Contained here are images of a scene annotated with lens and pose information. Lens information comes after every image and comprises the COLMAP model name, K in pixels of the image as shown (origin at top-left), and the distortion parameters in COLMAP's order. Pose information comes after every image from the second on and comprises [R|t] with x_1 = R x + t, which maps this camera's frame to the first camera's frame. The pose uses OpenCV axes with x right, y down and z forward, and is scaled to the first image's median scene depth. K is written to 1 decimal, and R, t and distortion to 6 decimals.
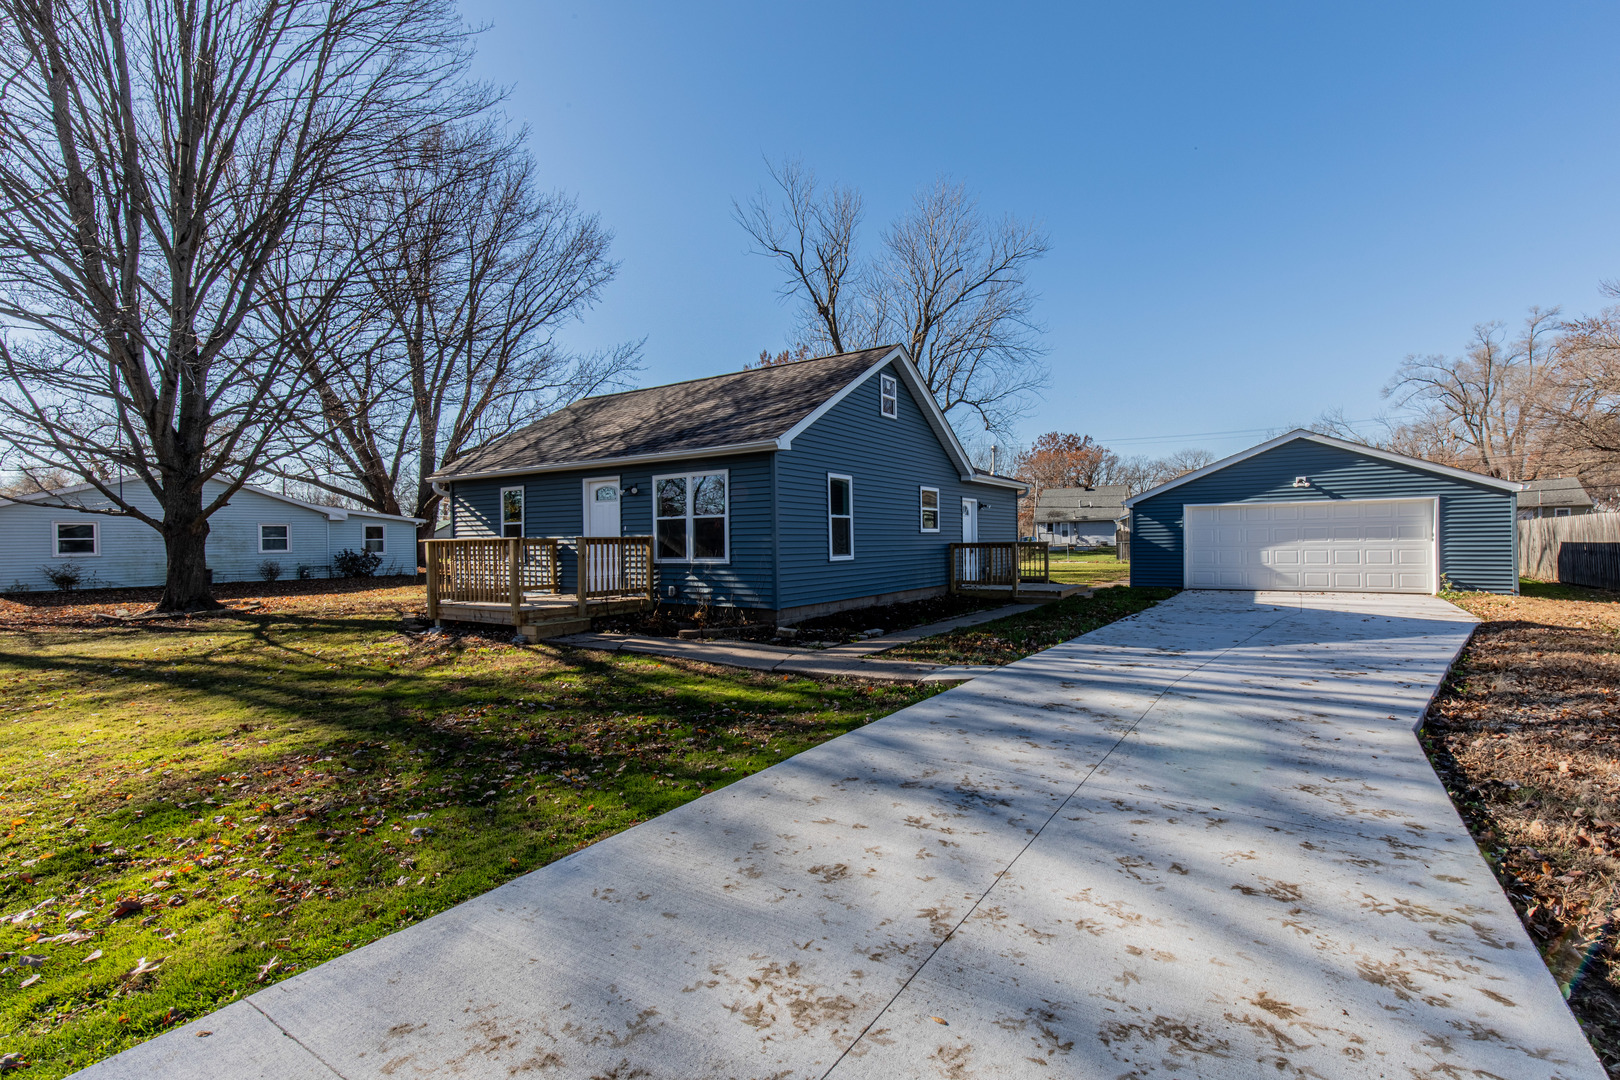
lens RADIAL K [[725.5, 0, 826.2], [0, 725.5, 539.8], [0, 0, 1]] dist [0.004603, 0.000454]
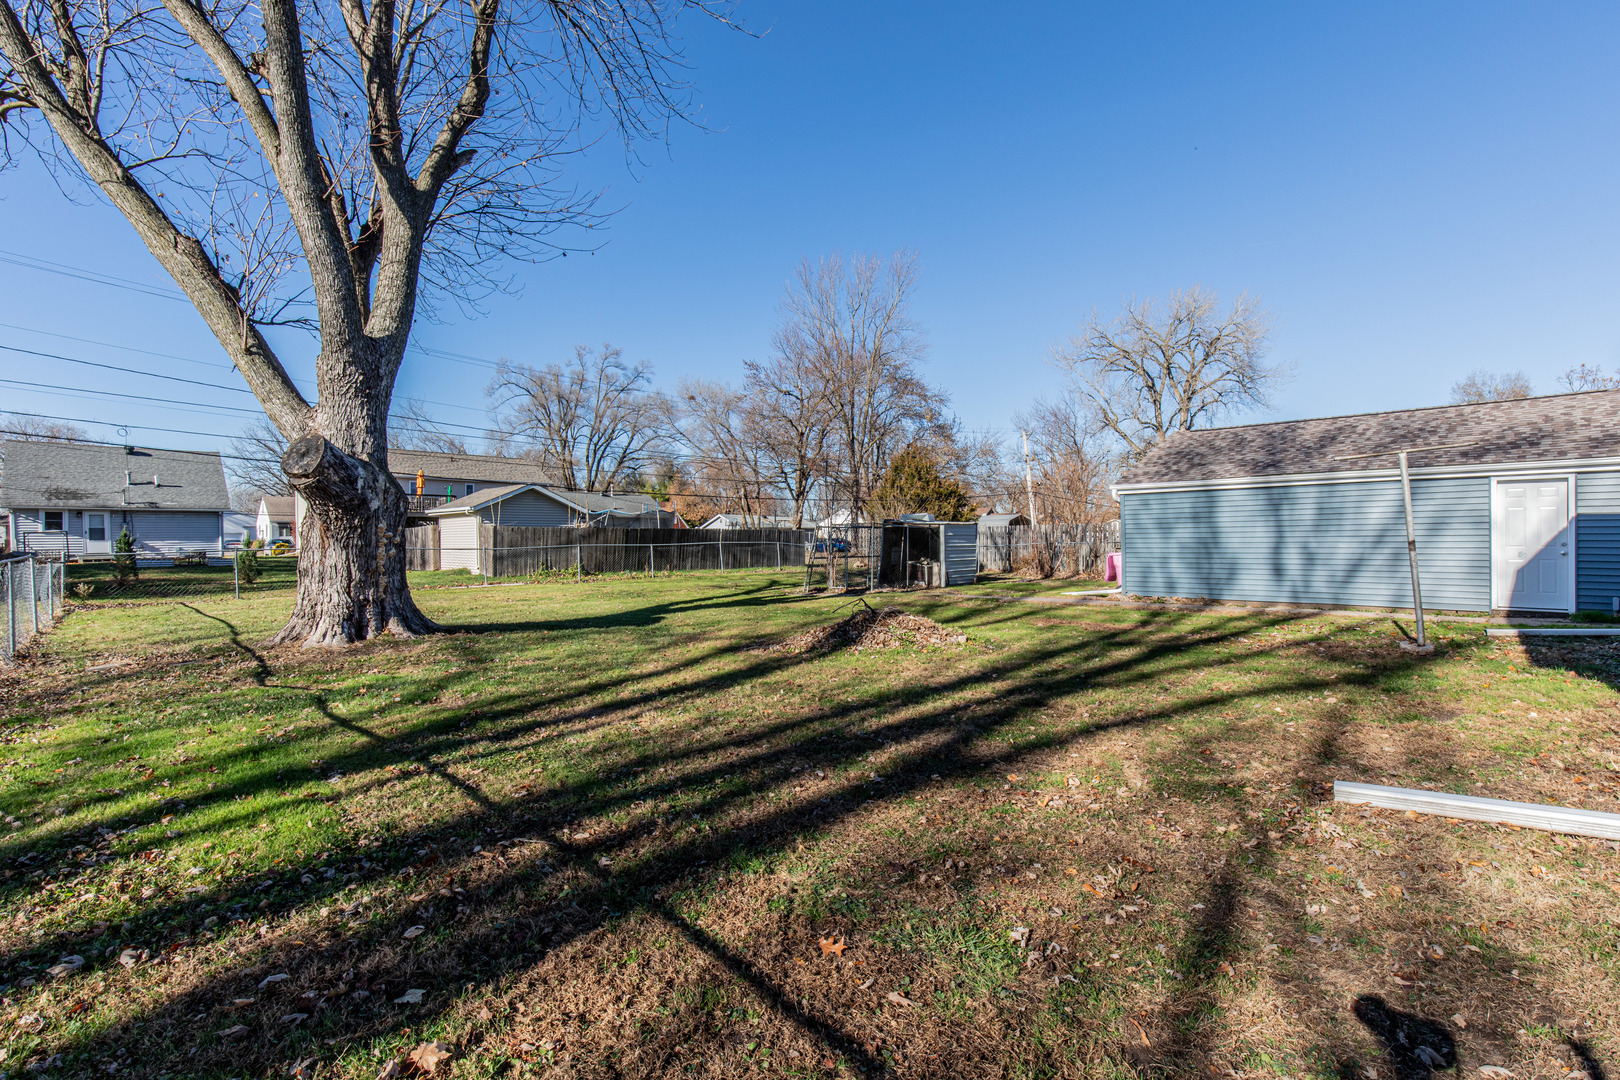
lens RADIAL K [[725.5, 0, 822.3], [0, 725.5, 542.2], [0, 0, 1]] dist [0.004603, 0.000454]
pose [[0.204571, 0.012131, 0.978777, -0.260857], [0.003008, 0.999911, -0.013021, 0.022096], [-0.978847, 0.005608, 0.204516, 1.823670]]
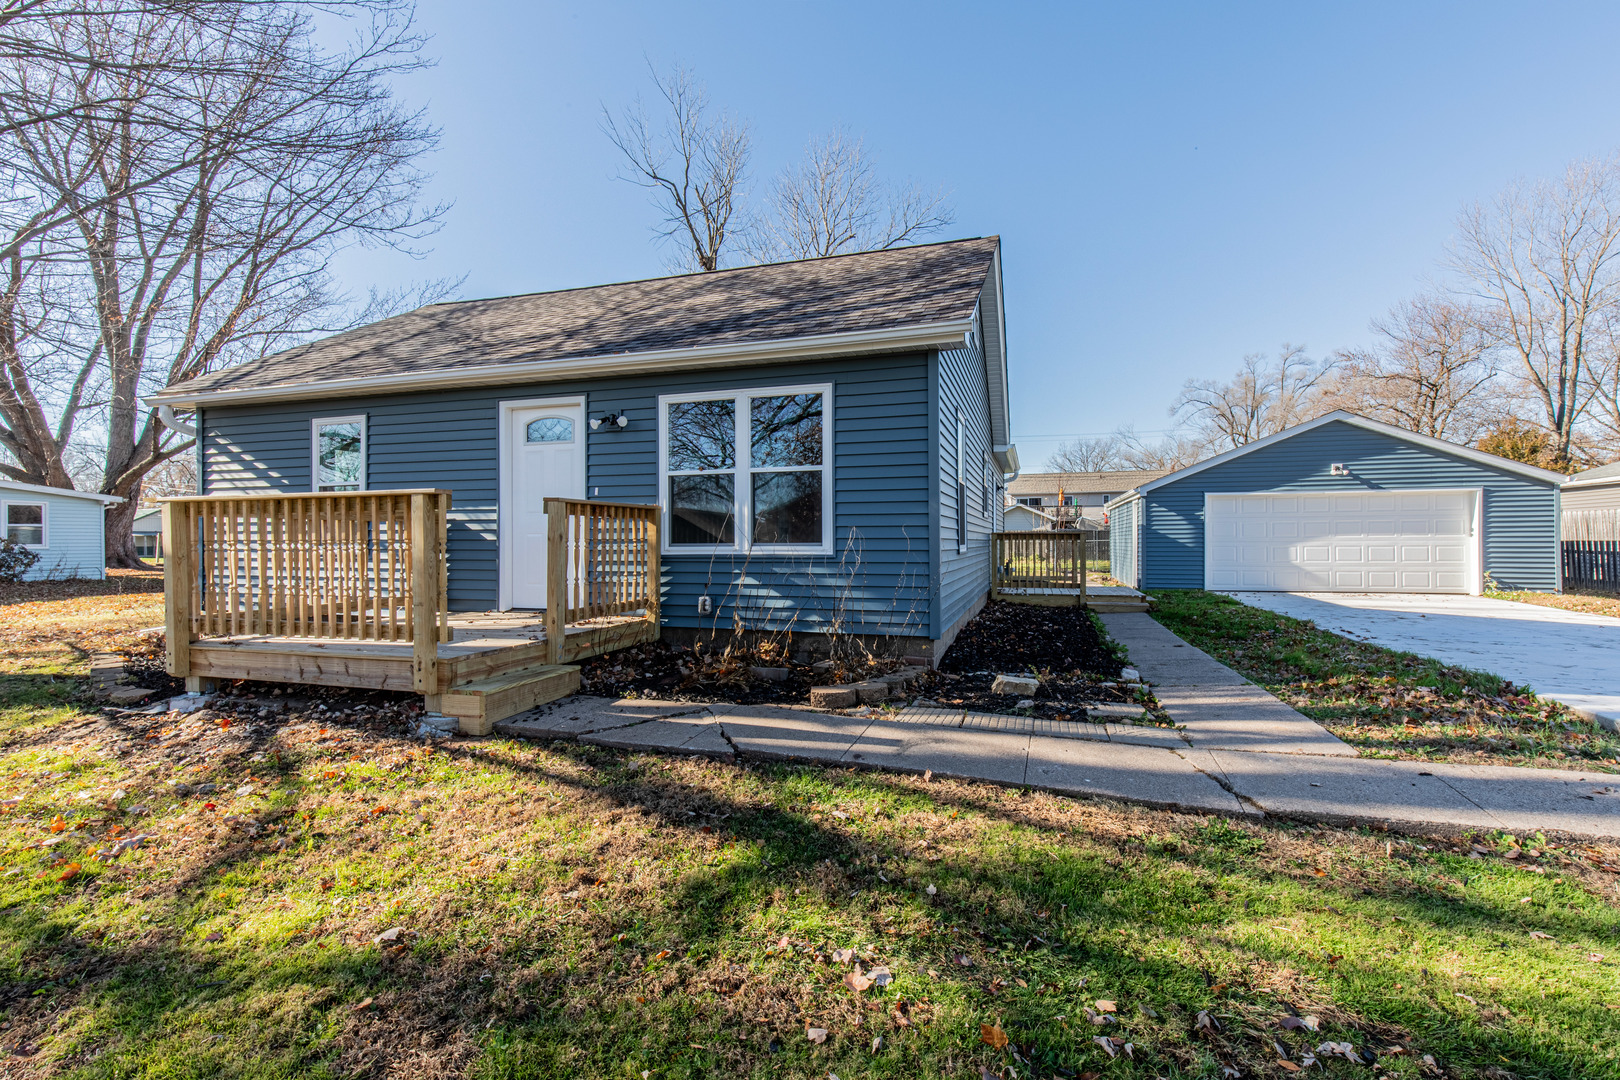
lens RADIAL K [[725.5, 0, 822.5], [0, 725.5, 537.9], [0, 0, 1]] dist [0.004603, 0.000454]
pose [[0.963293, 0.010438, 0.268251, -0.205571], [-0.009072, 0.999939, -0.006333, 0.016936], [-0.268300, 0.003667, 0.963328, 0.337701]]
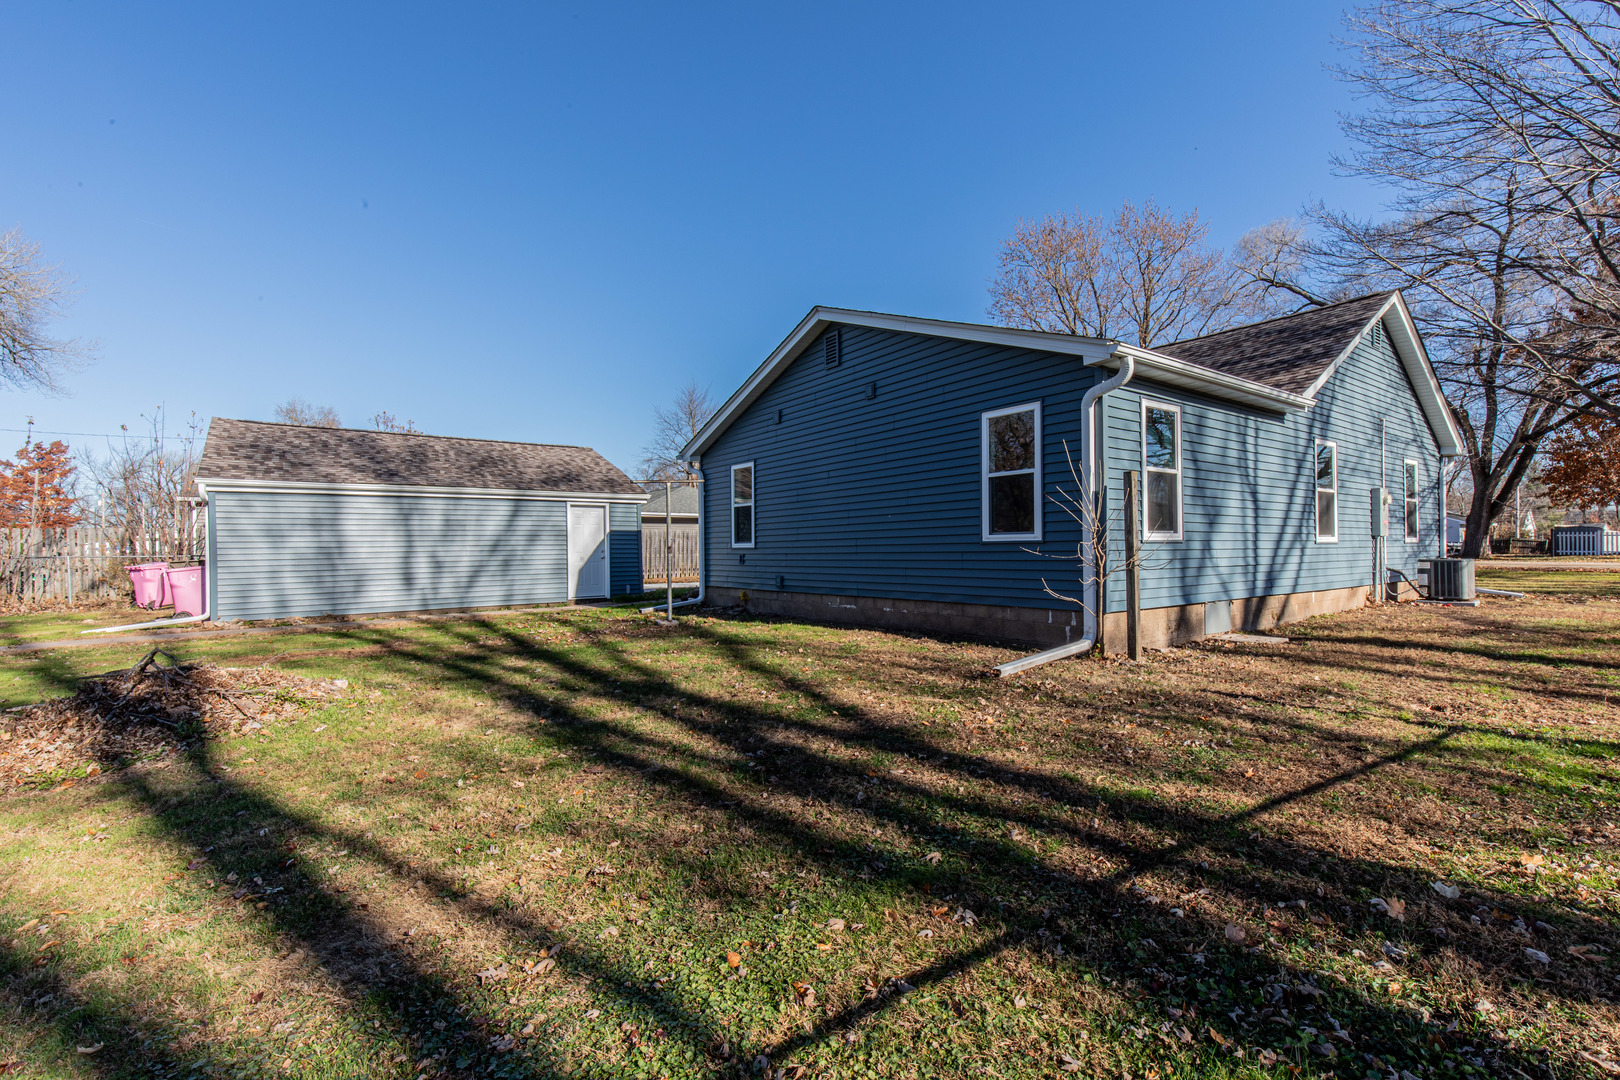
lens RADIAL K [[725.5, 0, 817.3], [0, 725.5, 542.0], [0, 0, 1]] dist [0.004603, 0.000454]
pose [[-0.935285, 0.024793, 0.353025, -0.073395], [0.022570, 0.999691, -0.010414, 0.021528], [-0.353174, -0.001773, -0.935556, 2.128524]]
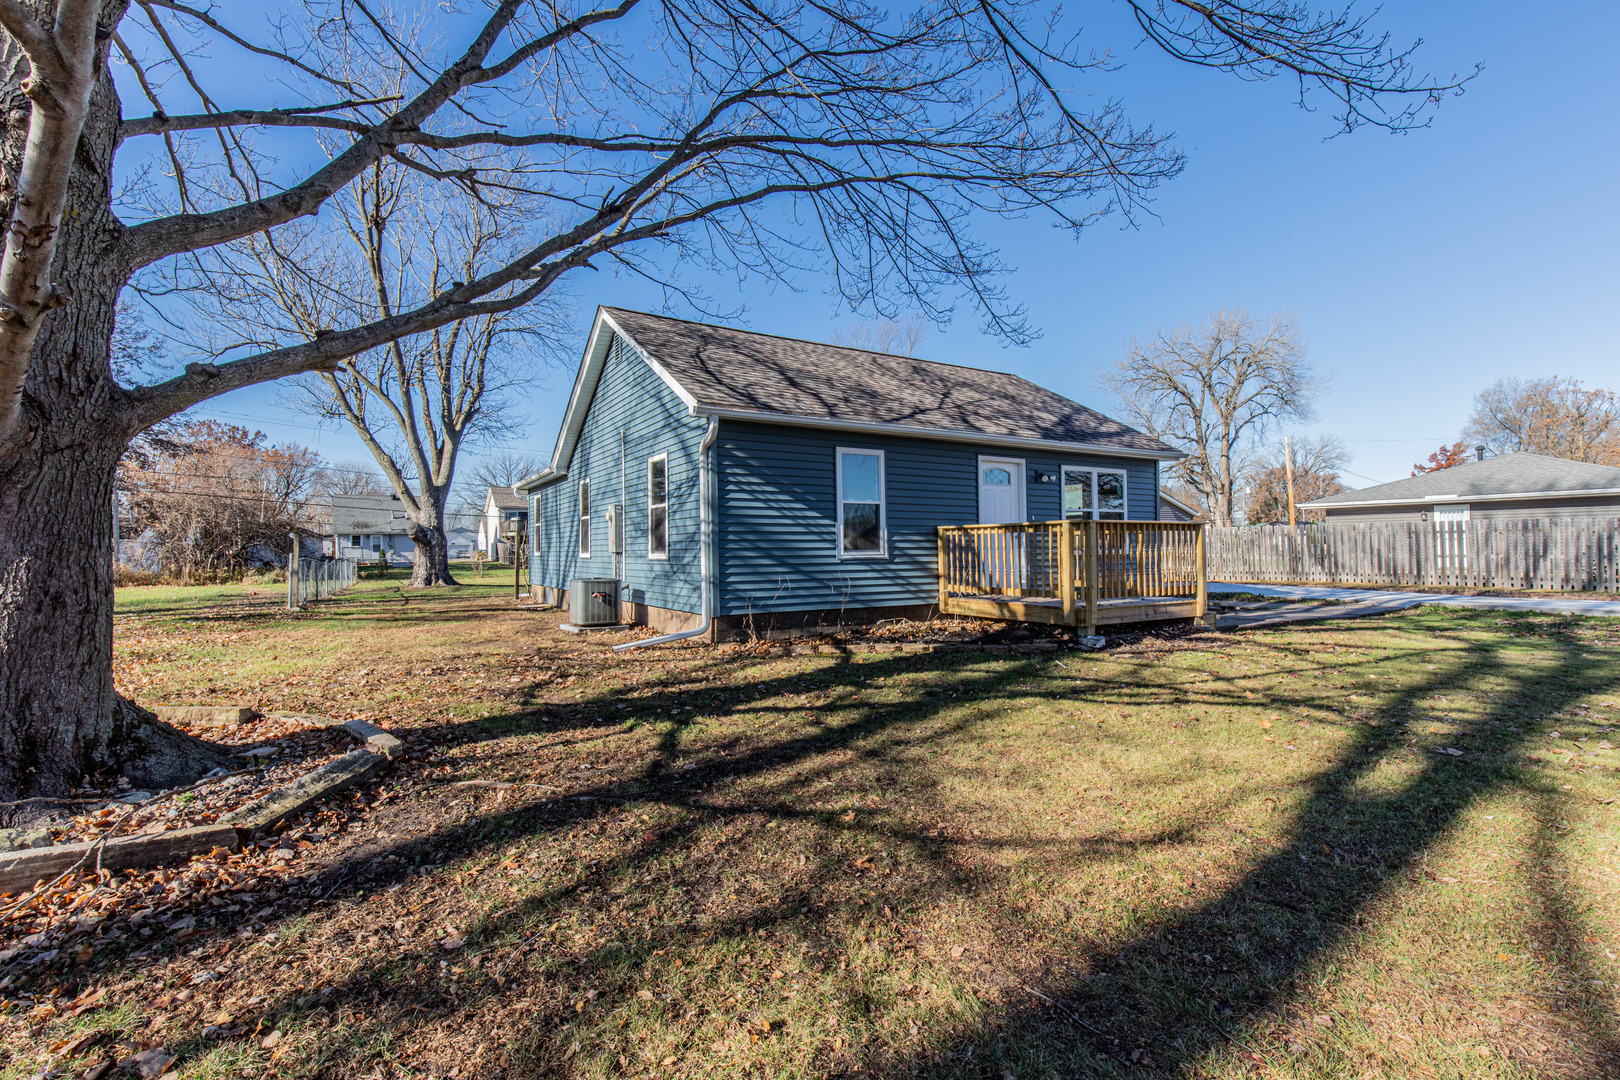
lens RADIAL K [[725.5, 0, 830.6], [0, 725.5, 533.9], [0, 0, 1]] dist [0.004603, 0.000454]
pose [[0.429664, 0.027737, 0.902563, -0.957589], [0.005671, 0.999426, -0.033413, 0.028230], [-0.902971, 0.019475, 0.429260, 0.654615]]
